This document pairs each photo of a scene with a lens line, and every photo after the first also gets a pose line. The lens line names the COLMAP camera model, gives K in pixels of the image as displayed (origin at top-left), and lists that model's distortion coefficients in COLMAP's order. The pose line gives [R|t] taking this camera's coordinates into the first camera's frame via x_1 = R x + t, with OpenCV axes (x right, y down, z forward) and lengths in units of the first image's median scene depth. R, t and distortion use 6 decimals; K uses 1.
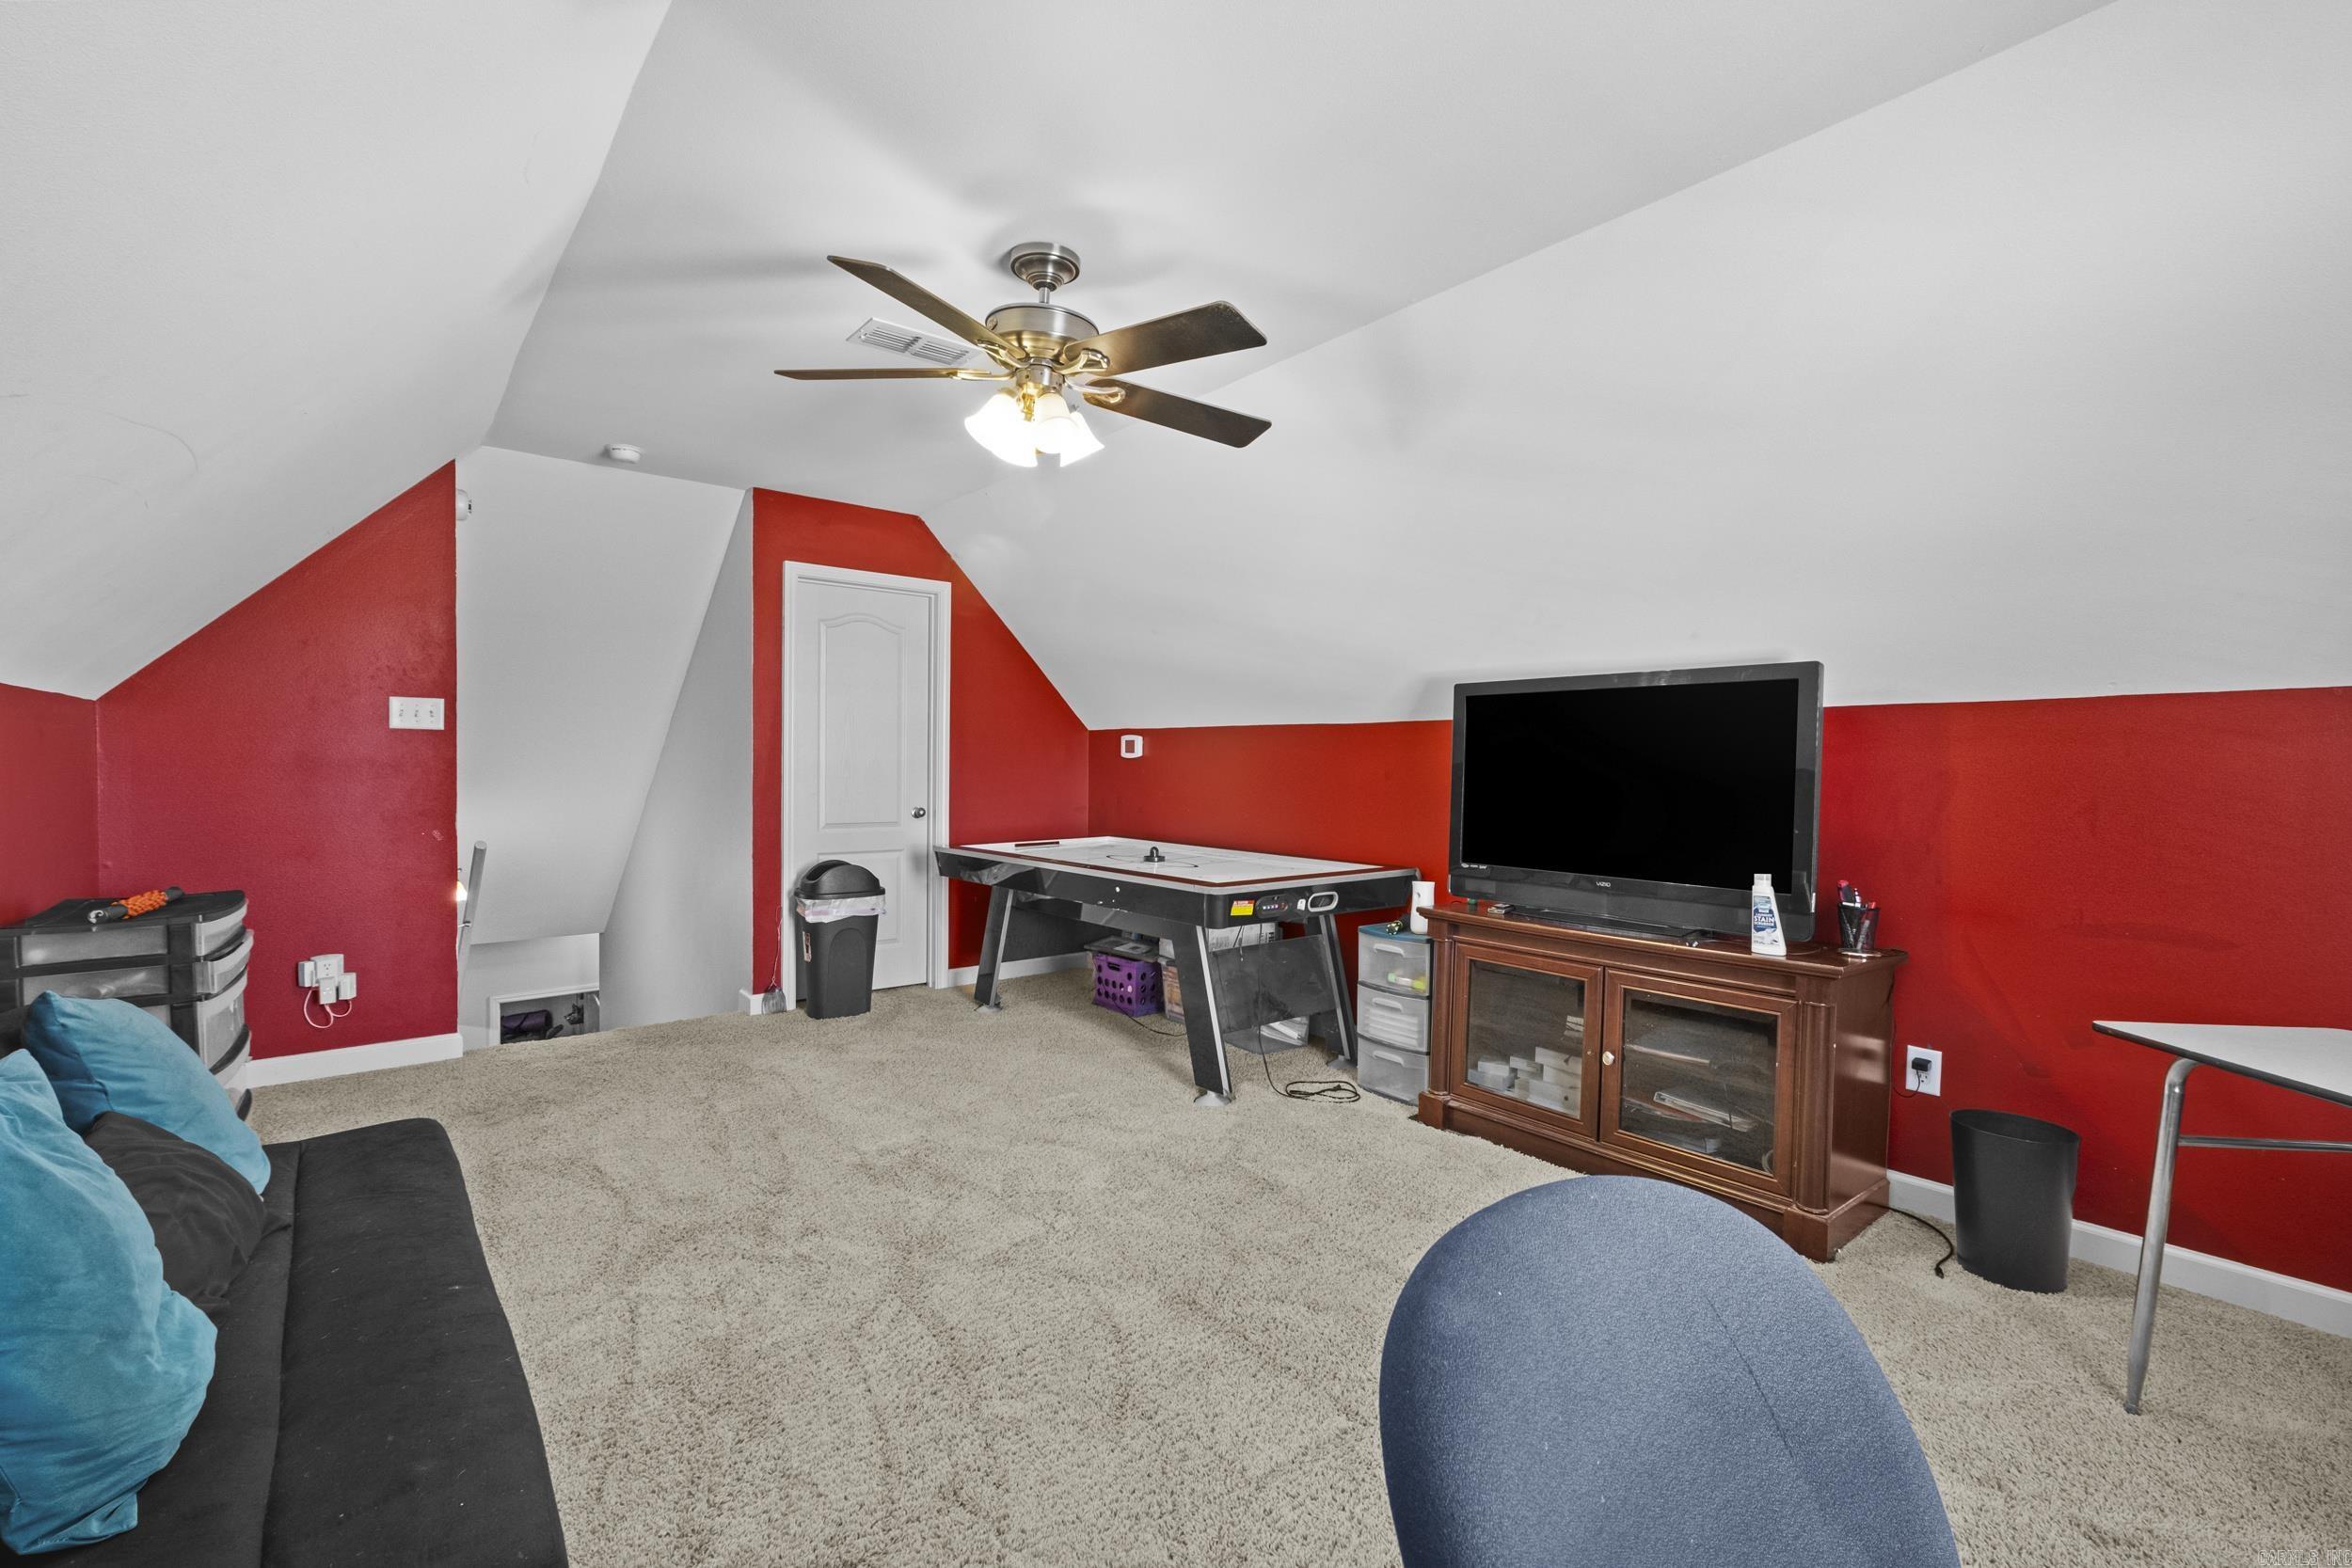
lens RADIAL K [[1021.0, 0, 1173.8], [0, 1021.0, 734.3], [0, 0, 1]] dist [0.001236, 0.000930]
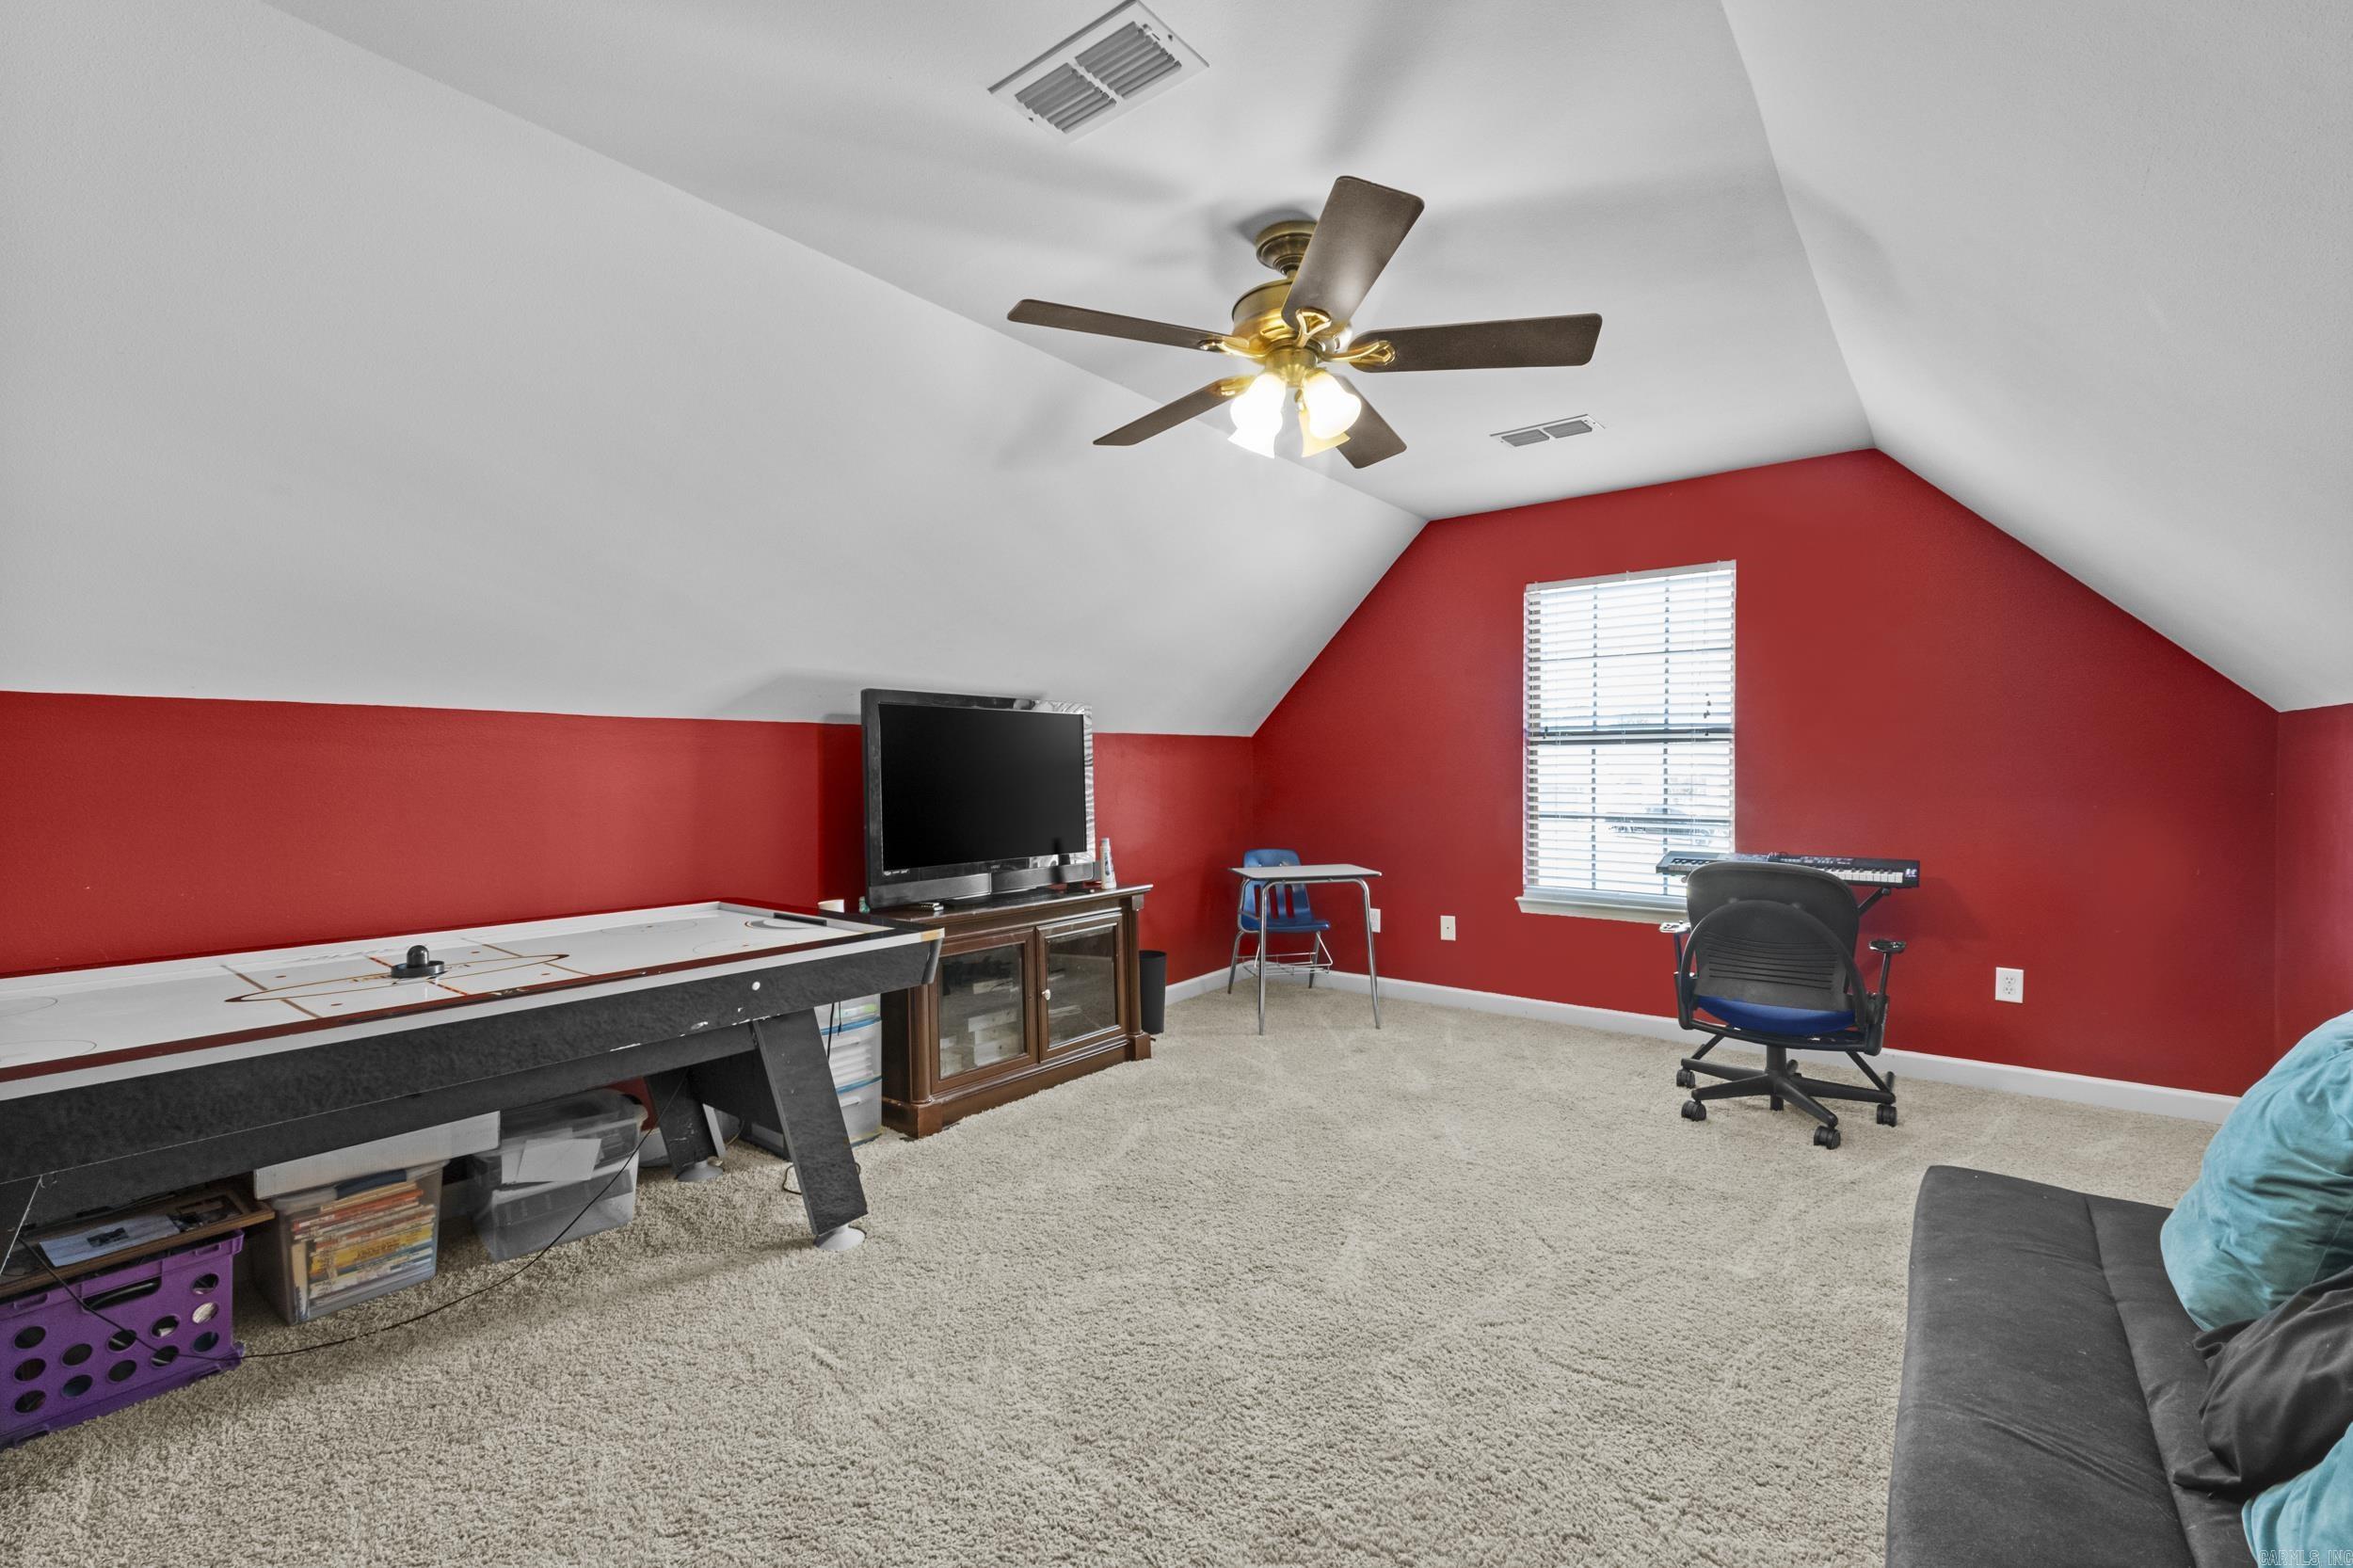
lens RADIAL K [[1021.5, 0, 1174.3], [0, 1021.5, 734.3], [0, 0, 1]] dist [0.001236, 0.000930]
pose [[-0.223001, 0.030124, 0.974353, -0.627125], [-0.016468, 0.999263, -0.034663, 0.019472], [-0.974679, -0.023776, -0.222341, 0.799346]]
